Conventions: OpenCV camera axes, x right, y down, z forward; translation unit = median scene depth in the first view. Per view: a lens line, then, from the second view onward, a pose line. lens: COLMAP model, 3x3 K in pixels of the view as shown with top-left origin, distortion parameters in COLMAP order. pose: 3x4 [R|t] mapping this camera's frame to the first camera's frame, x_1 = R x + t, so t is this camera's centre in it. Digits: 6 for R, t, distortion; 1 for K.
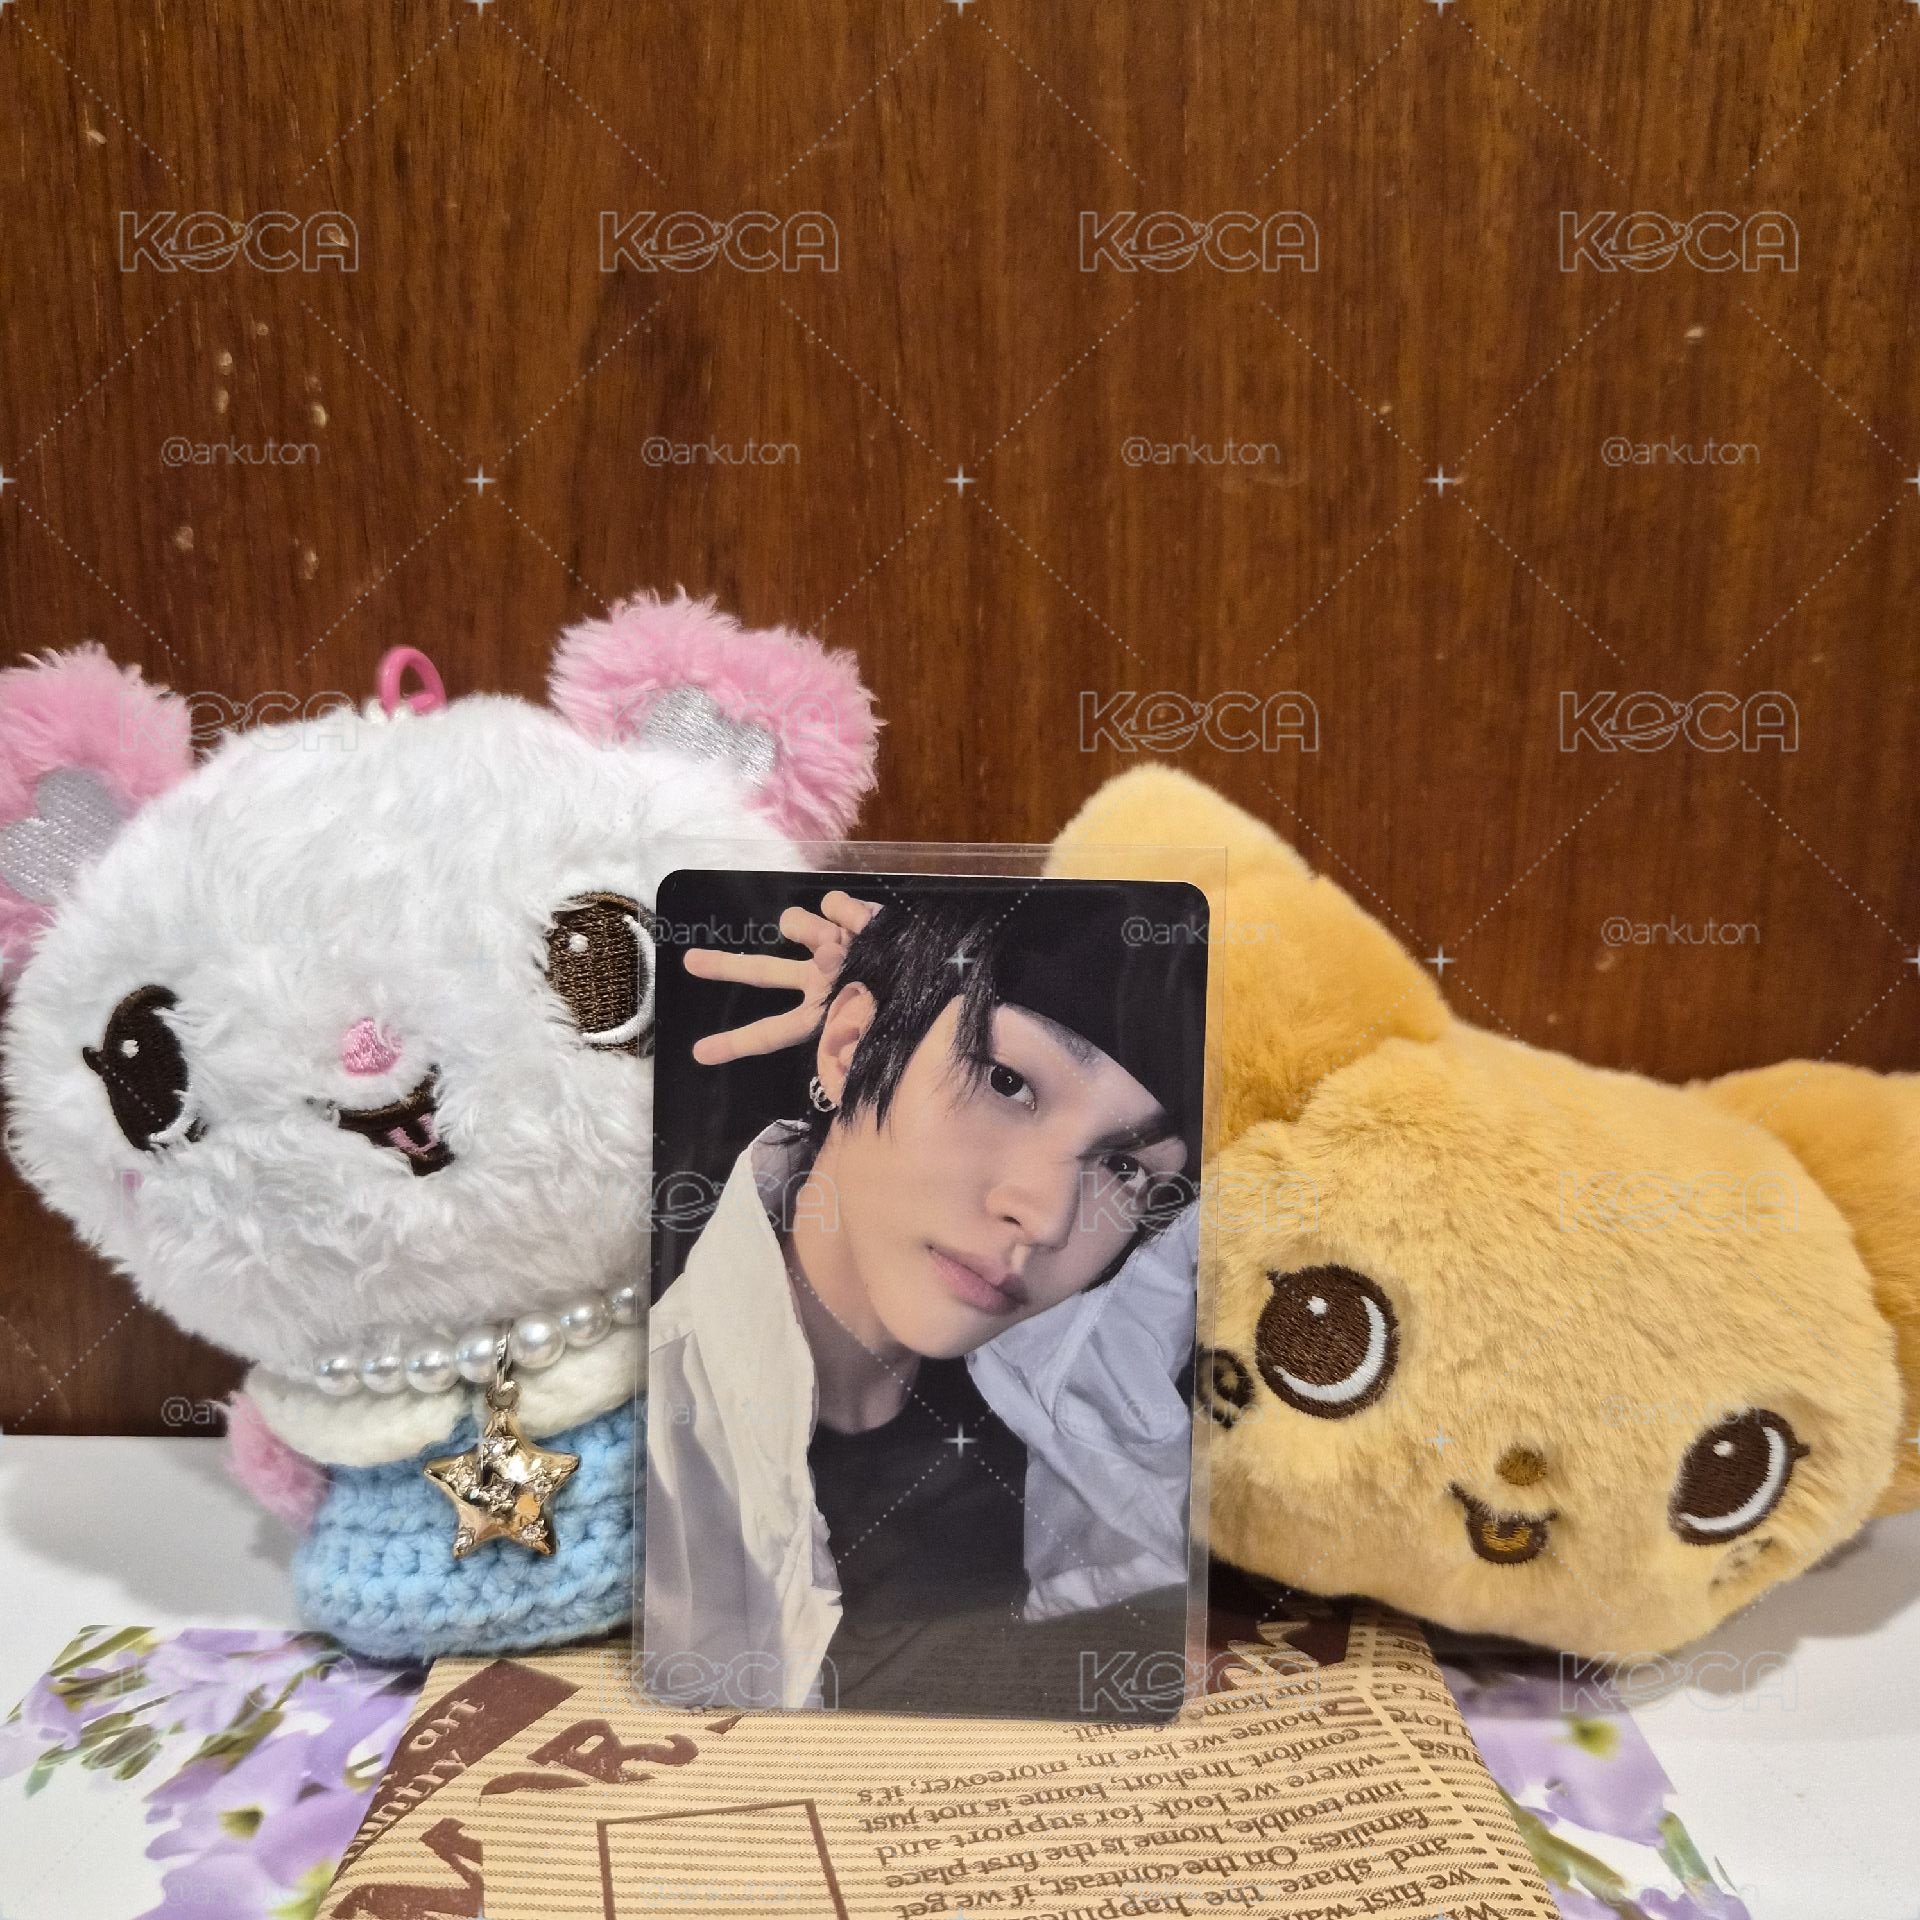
lens RADIAL K [[1784.4, 0, 959.7], [0, 1784.4, 1002.9], [0, 0, 1]] dist [-0.051431, 0.016197]
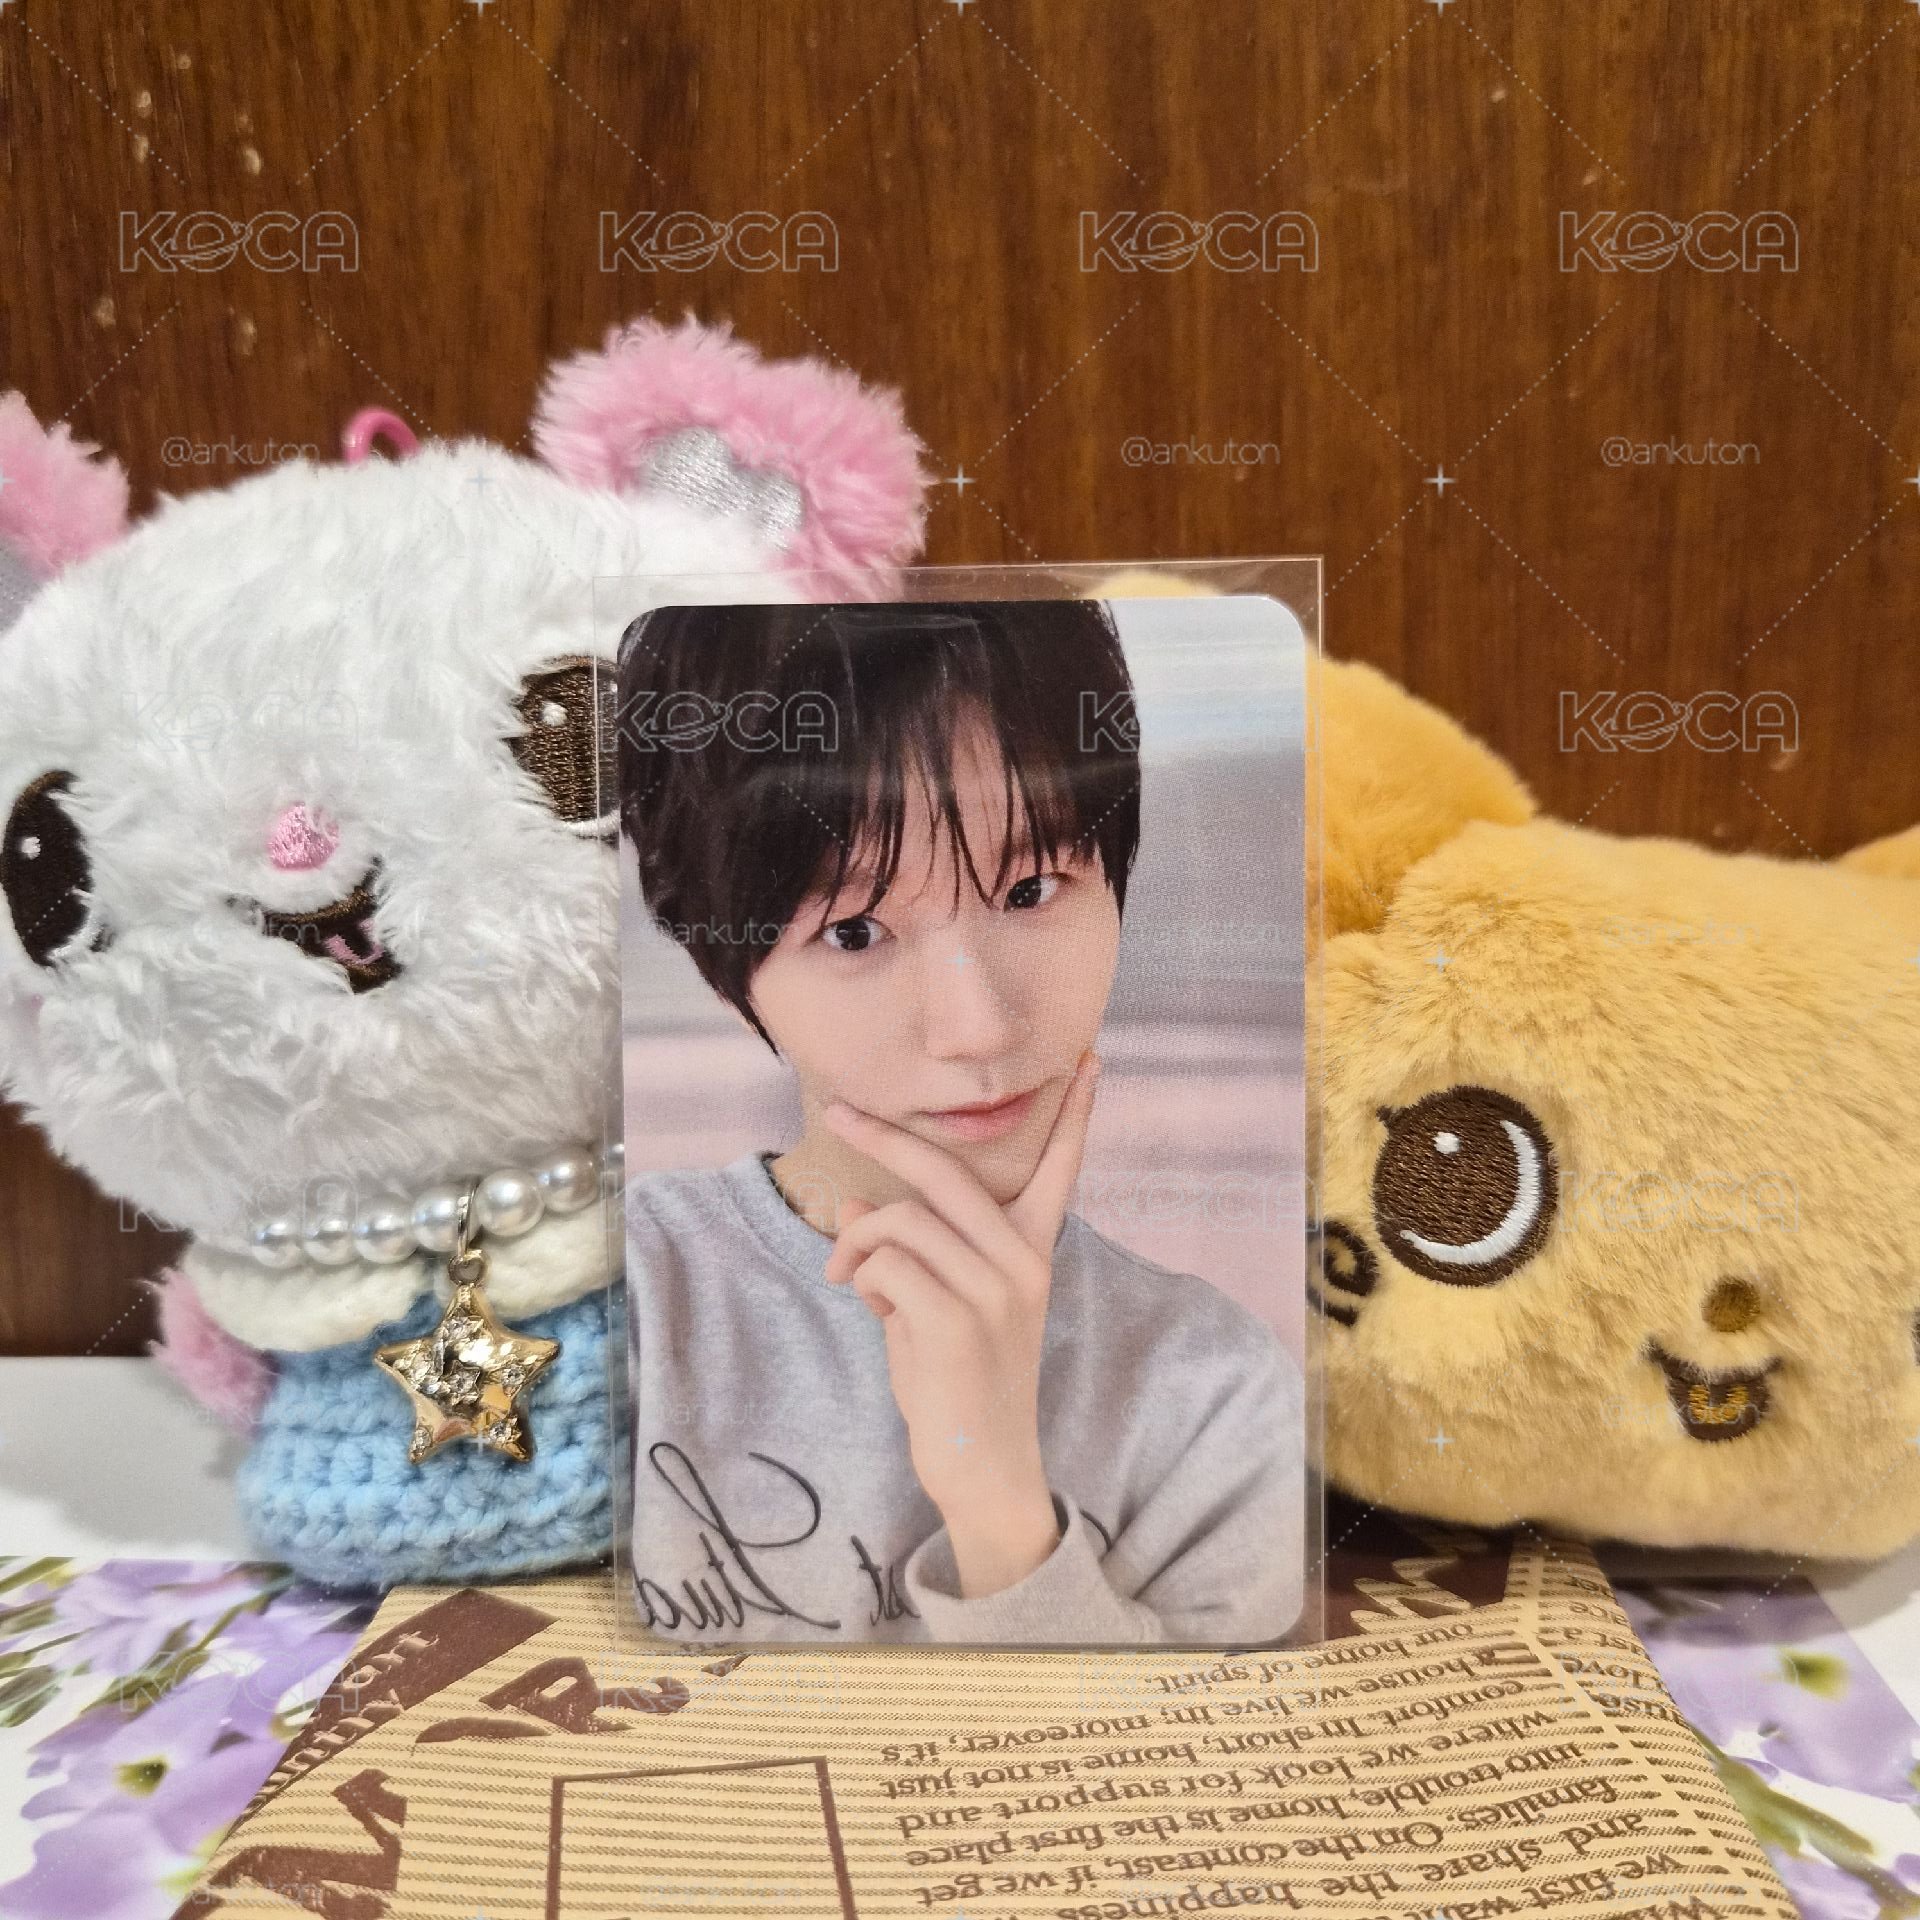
lens RADIAL K [[1786.2, 0, 996.9], [0, 1786.2, 1015.3], [0, 0, 1]] dist [-0.064774, 0.031048]
pose [[0.998247, -0.005433, -0.058934, 0.040750], [0.004984, 0.999957, -0.007766, 0.119739], [0.058973, 0.007458, 0.998232, 0.202081]]
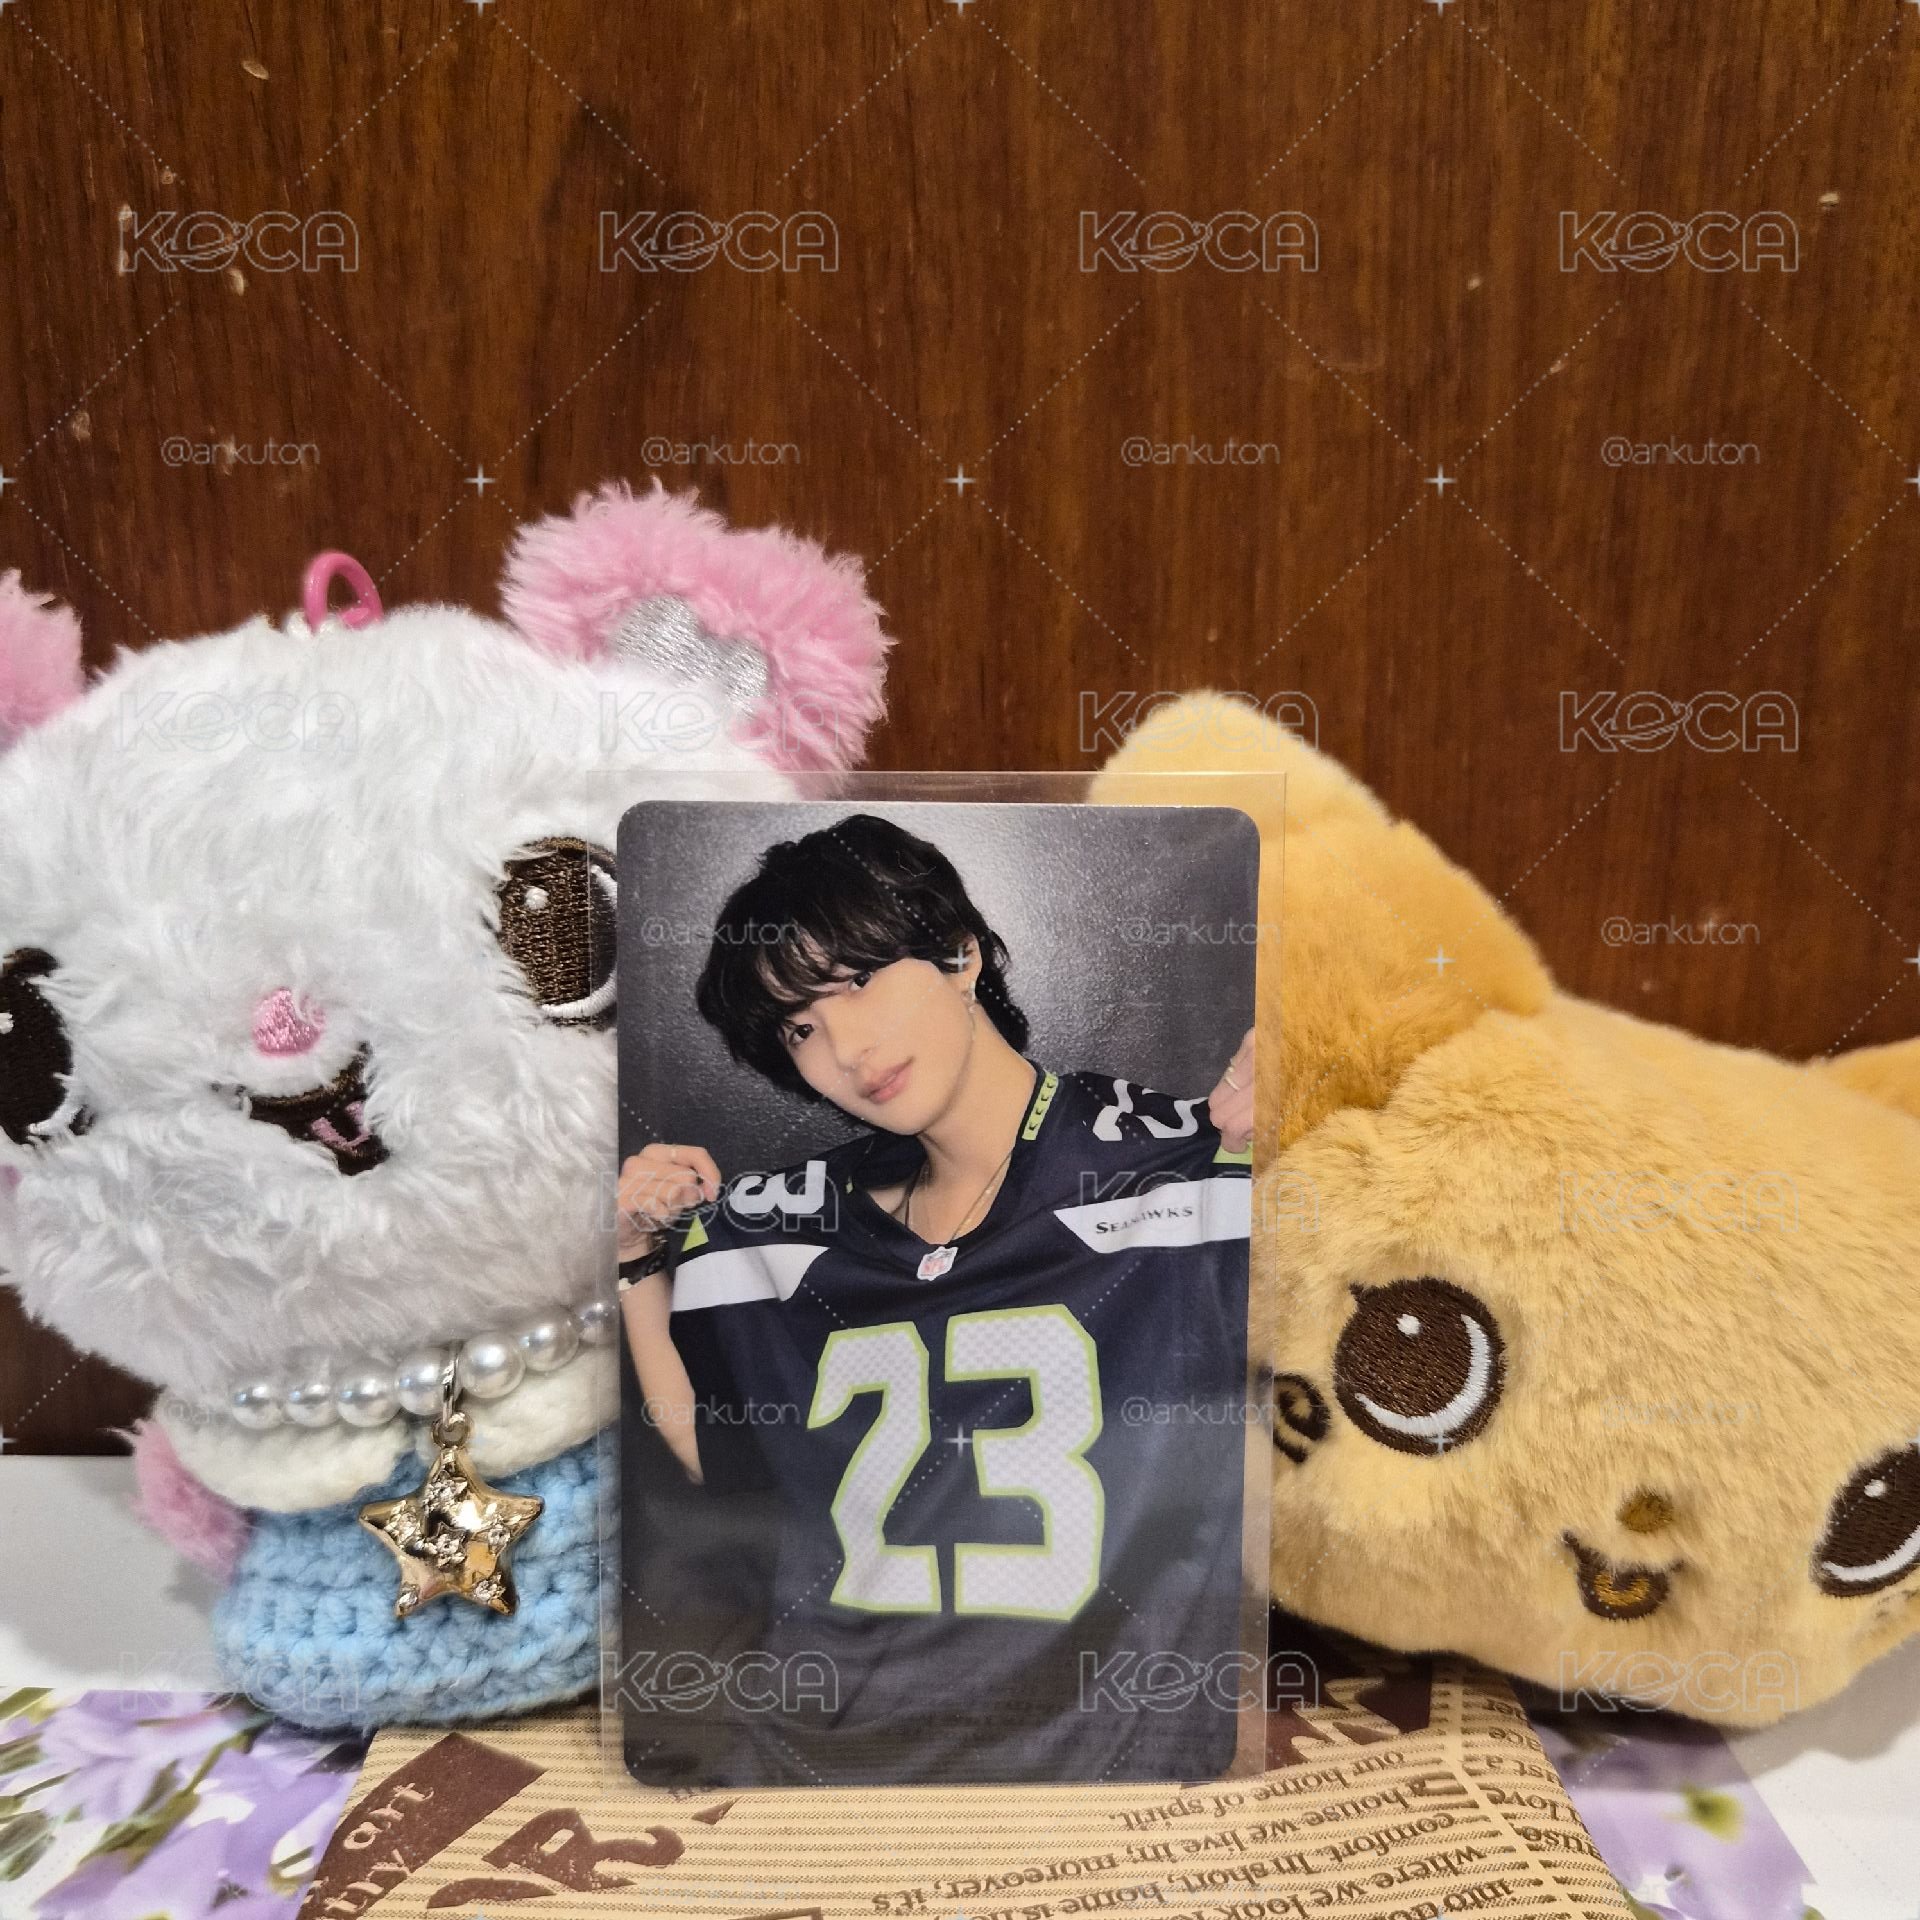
lens RADIAL K [[1786.2, 0, 996.9], [0, 1786.2, 1015.3], [0, 0, 1]] dist [-0.064774, 0.031048]
pose [[0.999533, 0.000287, 0.030569, -0.022753], [-0.001284, 0.999467, 0.032611, -0.006302], [-0.030543, -0.032635, 0.999001, 0.157932]]
